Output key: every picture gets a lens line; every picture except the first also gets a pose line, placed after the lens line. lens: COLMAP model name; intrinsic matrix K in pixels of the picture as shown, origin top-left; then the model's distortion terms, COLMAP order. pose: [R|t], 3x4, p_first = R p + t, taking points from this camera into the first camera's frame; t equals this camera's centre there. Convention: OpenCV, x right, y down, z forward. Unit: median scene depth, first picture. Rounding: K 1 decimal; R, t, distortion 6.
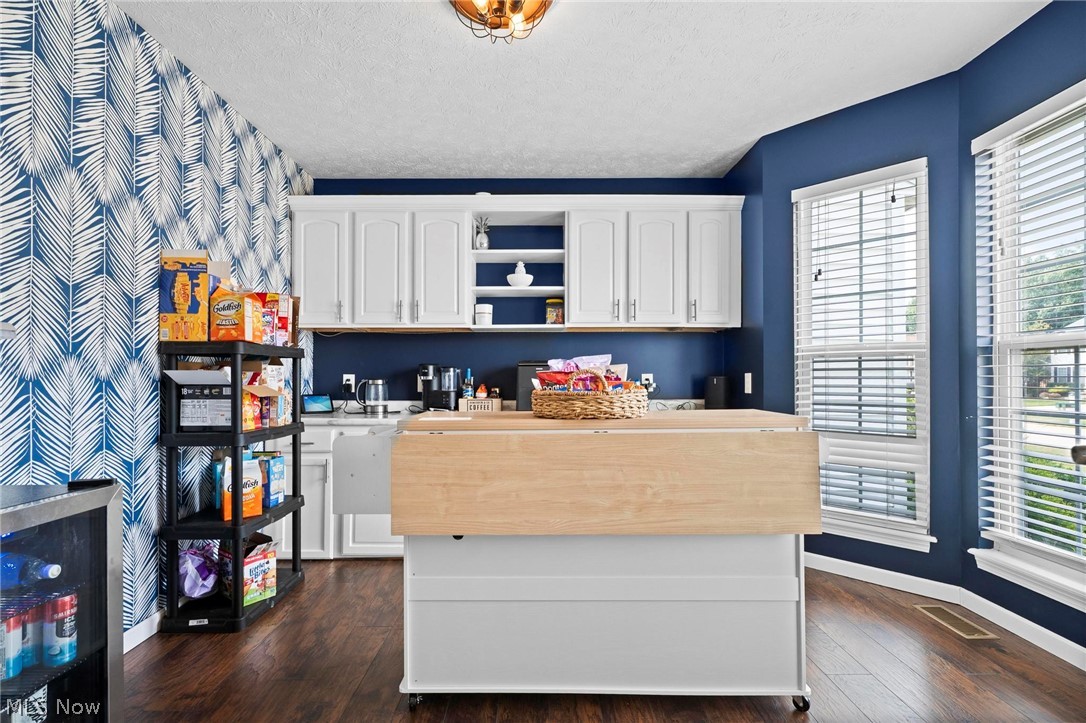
lens RADIAL K [[496.5, 0, 543.3], [0, 496.5, 383.7], [0, 0, 1]] dist [-0.000975, 0.000069]
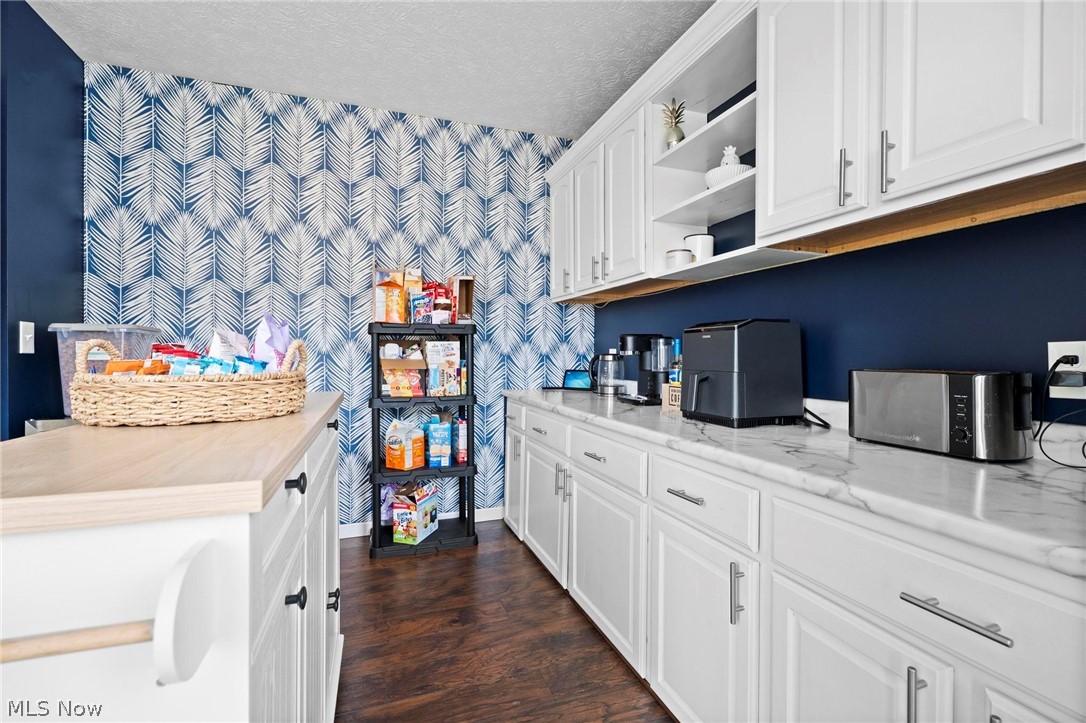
lens RADIAL K [[483.1, 0, 543.0], [0, 483.1, 361.5], [0, 0, 1]] dist [-0.000131, 0.000035]
pose [[0.320216, 0.018165, -0.947170, 0.598769], [-0.012220, 0.999812, 0.015043, -0.011637], [0.947266, 0.006757, 0.320378, 0.937356]]
